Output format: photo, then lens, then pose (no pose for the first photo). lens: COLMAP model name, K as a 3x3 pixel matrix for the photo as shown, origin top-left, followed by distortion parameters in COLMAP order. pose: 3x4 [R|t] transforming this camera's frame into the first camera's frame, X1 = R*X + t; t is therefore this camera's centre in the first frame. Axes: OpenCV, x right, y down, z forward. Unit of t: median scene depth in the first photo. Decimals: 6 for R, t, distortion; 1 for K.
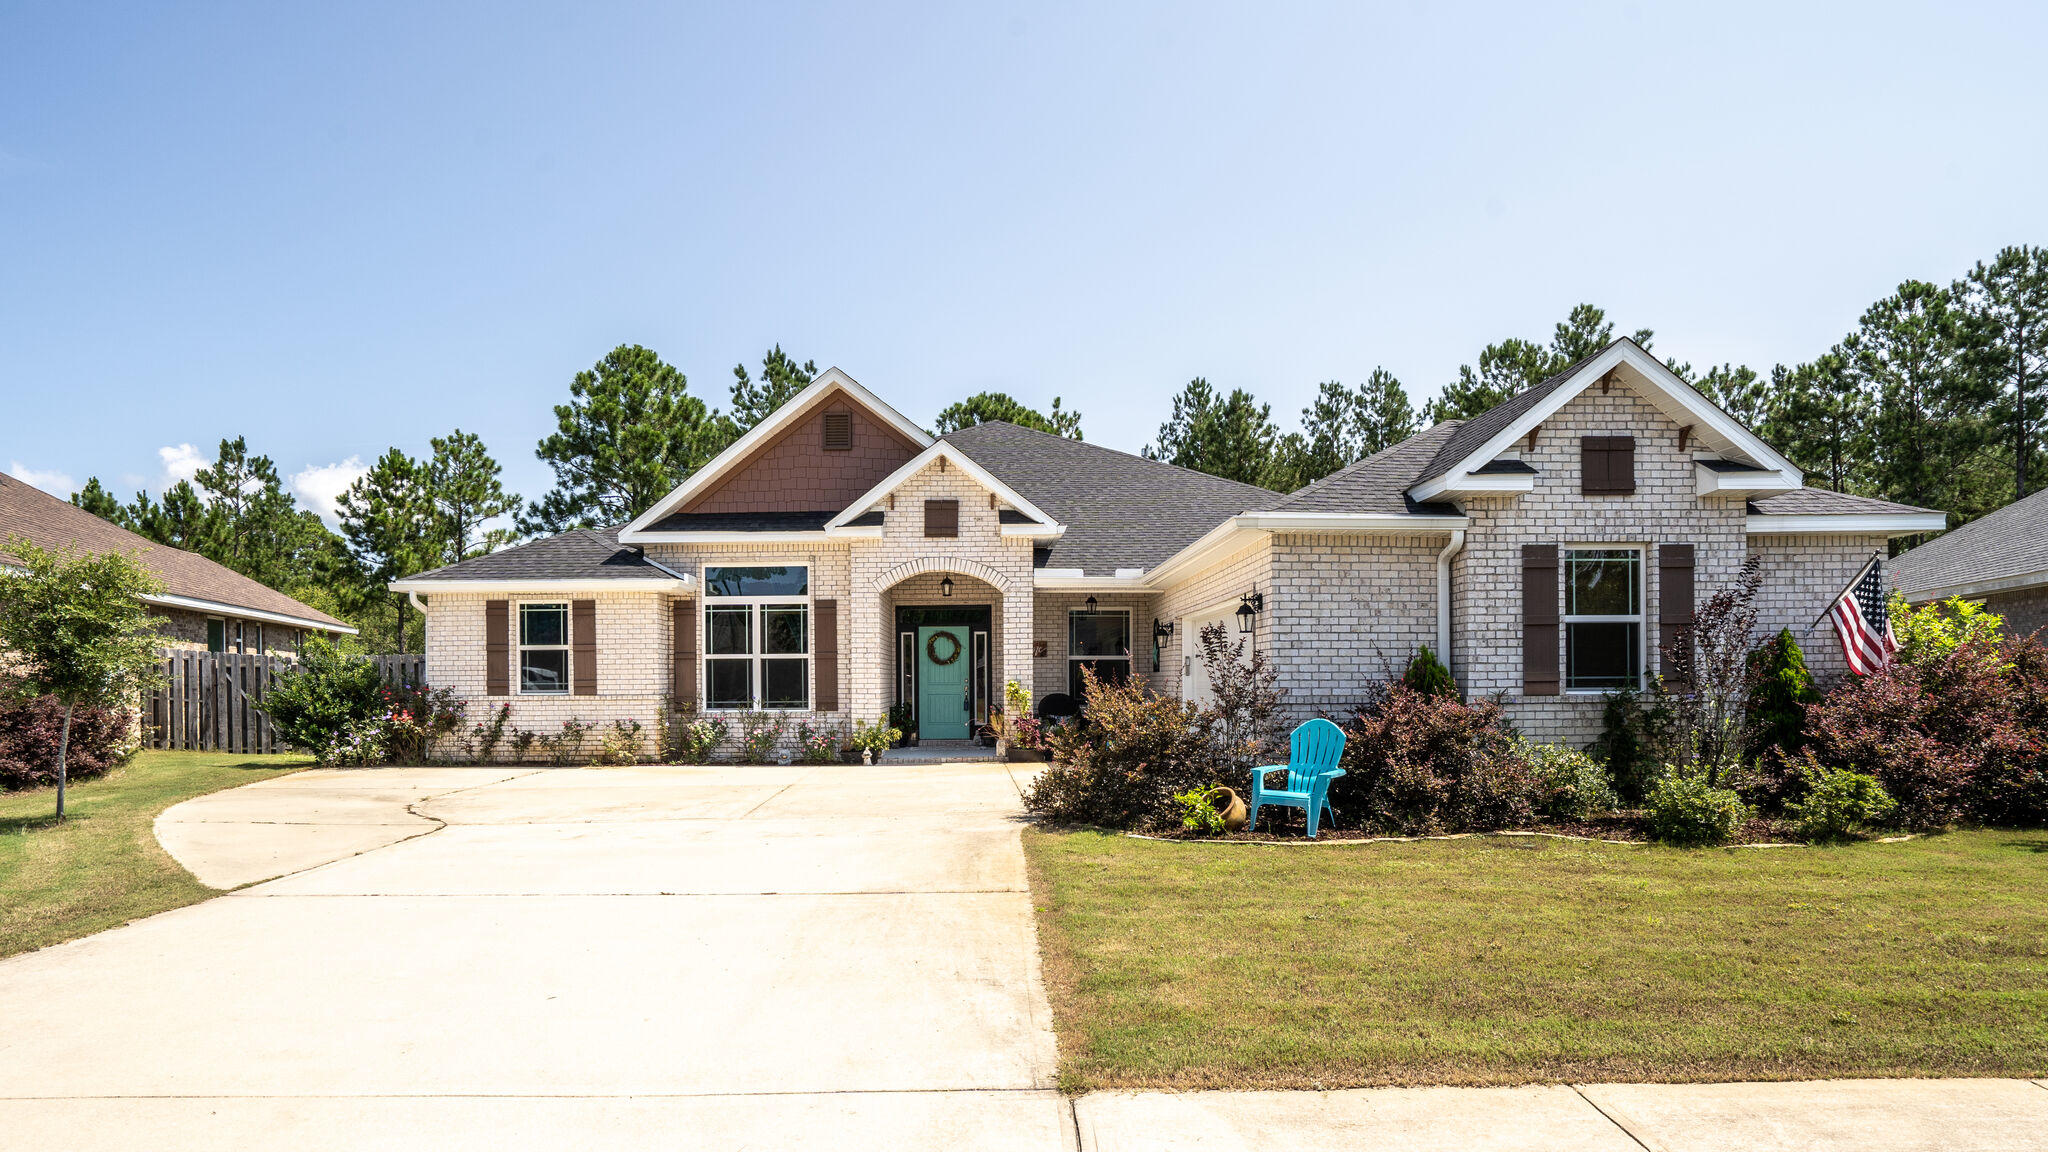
lens RADIAL K [[1091.8, 0, 977.1], [0, 1091.8, 696.5], [0, 0, 1]] dist [-0.046617, 0.015647]
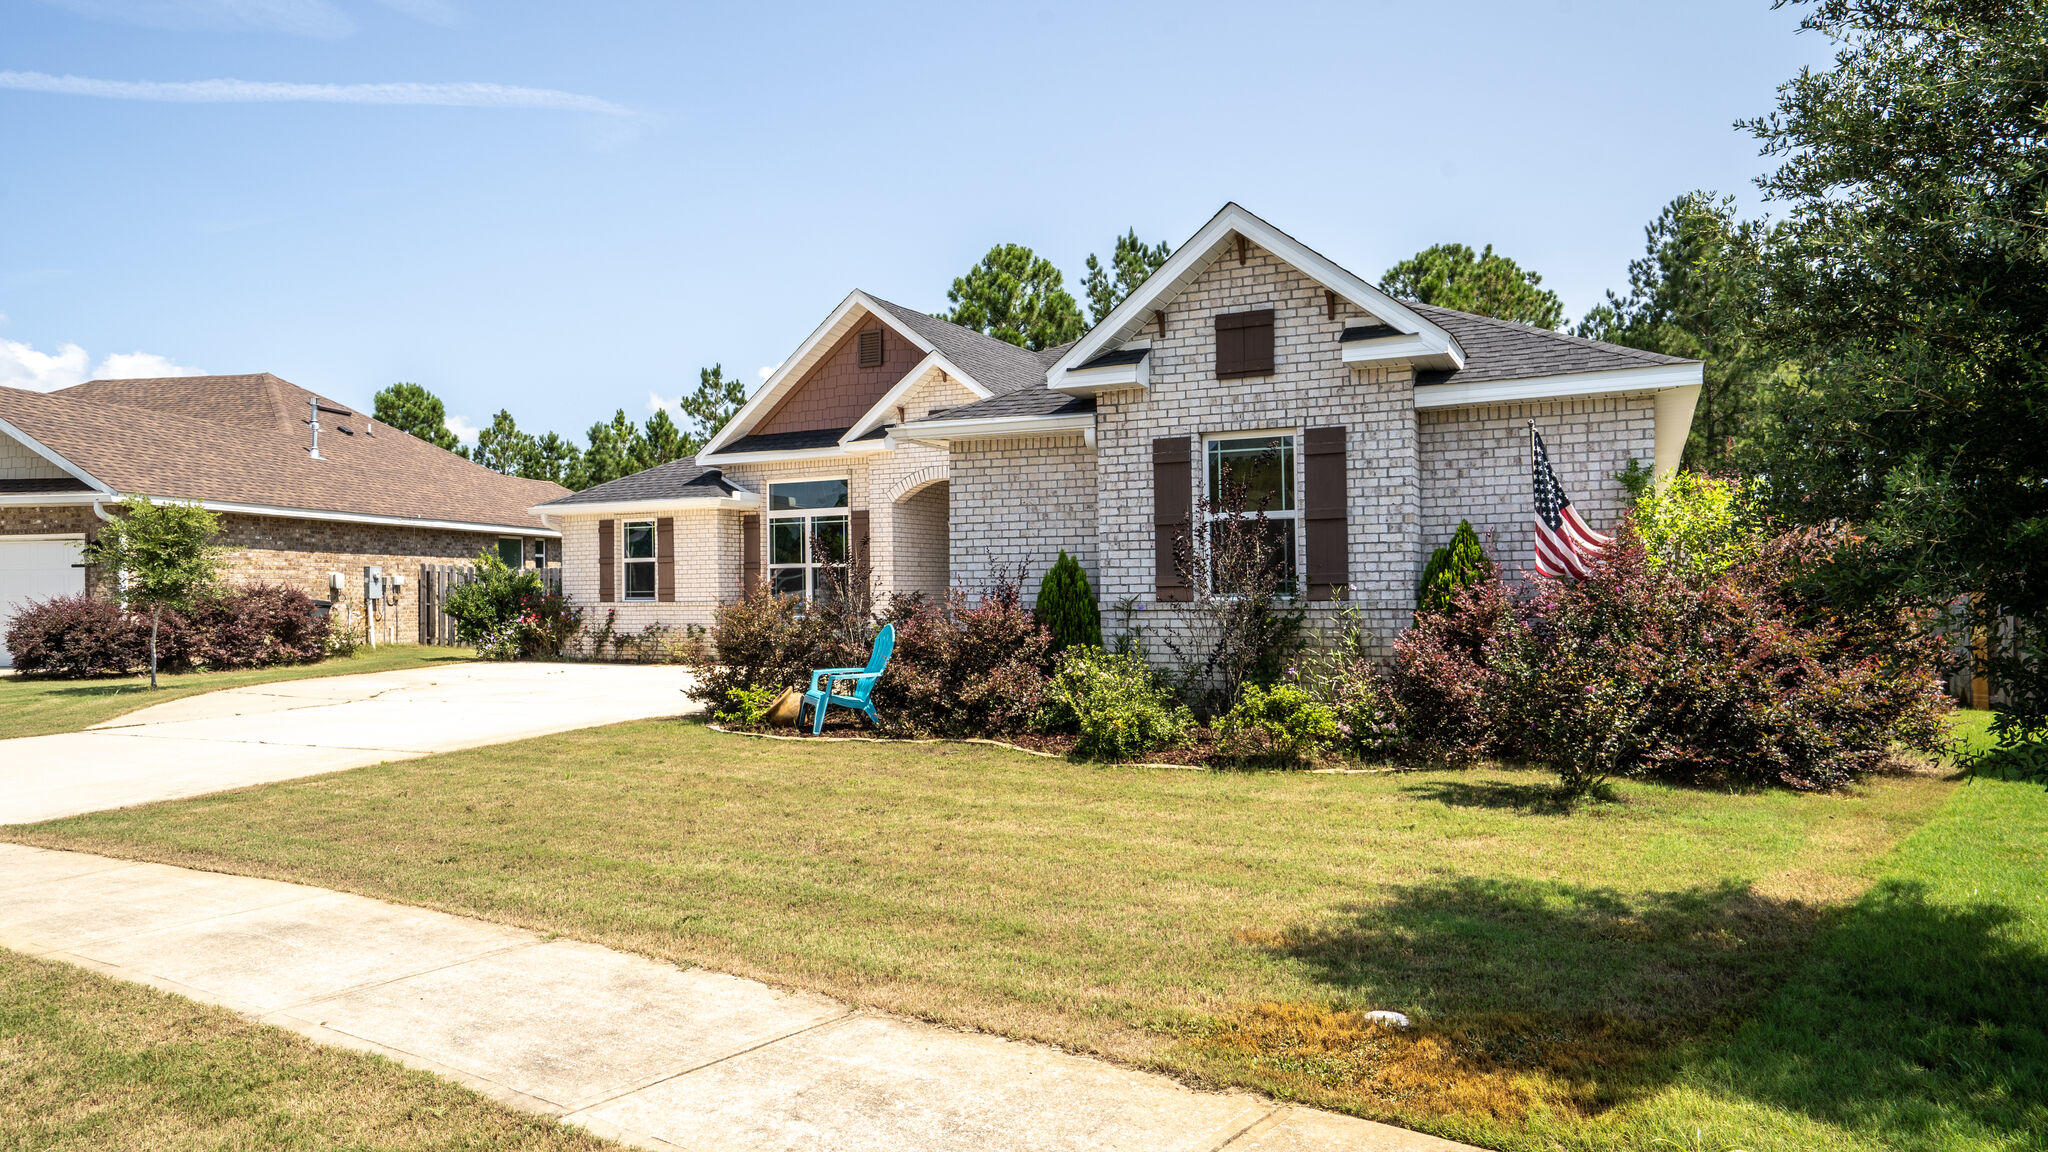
lens RADIAL K [[1237.1, 0, 1019.7], [0, 1237.1, 592.3], [0, 0, 1]] dist [-0.026070, 0.000419]
pose [[0.902578, -0.003464, -0.430512, 0.525572], [-0.000449, 0.999960, -0.008986, 0.000303], [0.430525, 0.008303, 0.902540, -0.003579]]
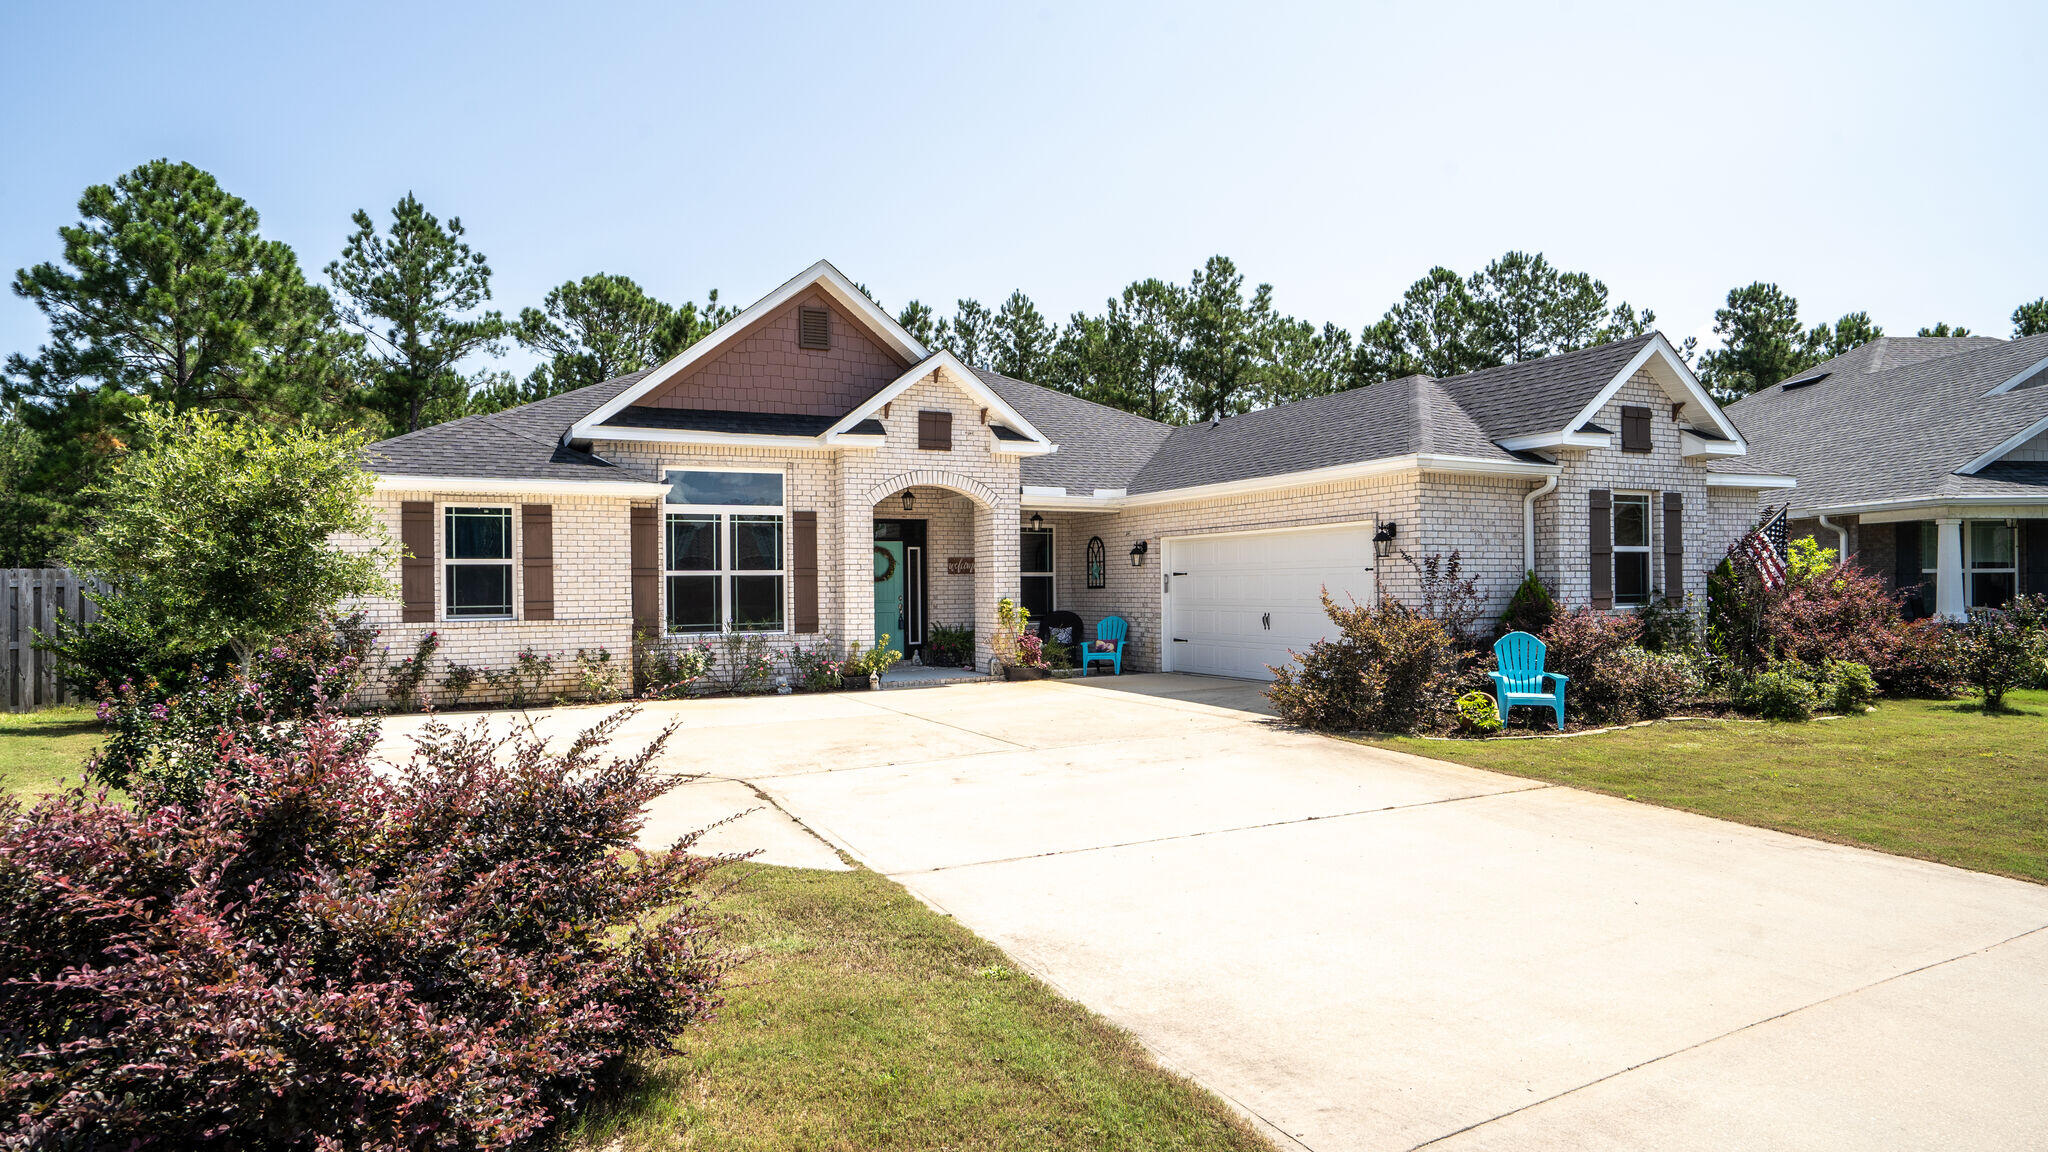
lens RADIAL K [[1137.2, 0, 1010.9], [0, 1137.2, 594.1], [0, 0, 1]] dist [-0.019514, 0.008567]
pose [[0.901006, -0.006728, 0.433754, -0.410887], [0.011343, 0.999903, -0.008052, -0.009783], [-0.433658, 0.012175, 0.900995, 0.067156]]
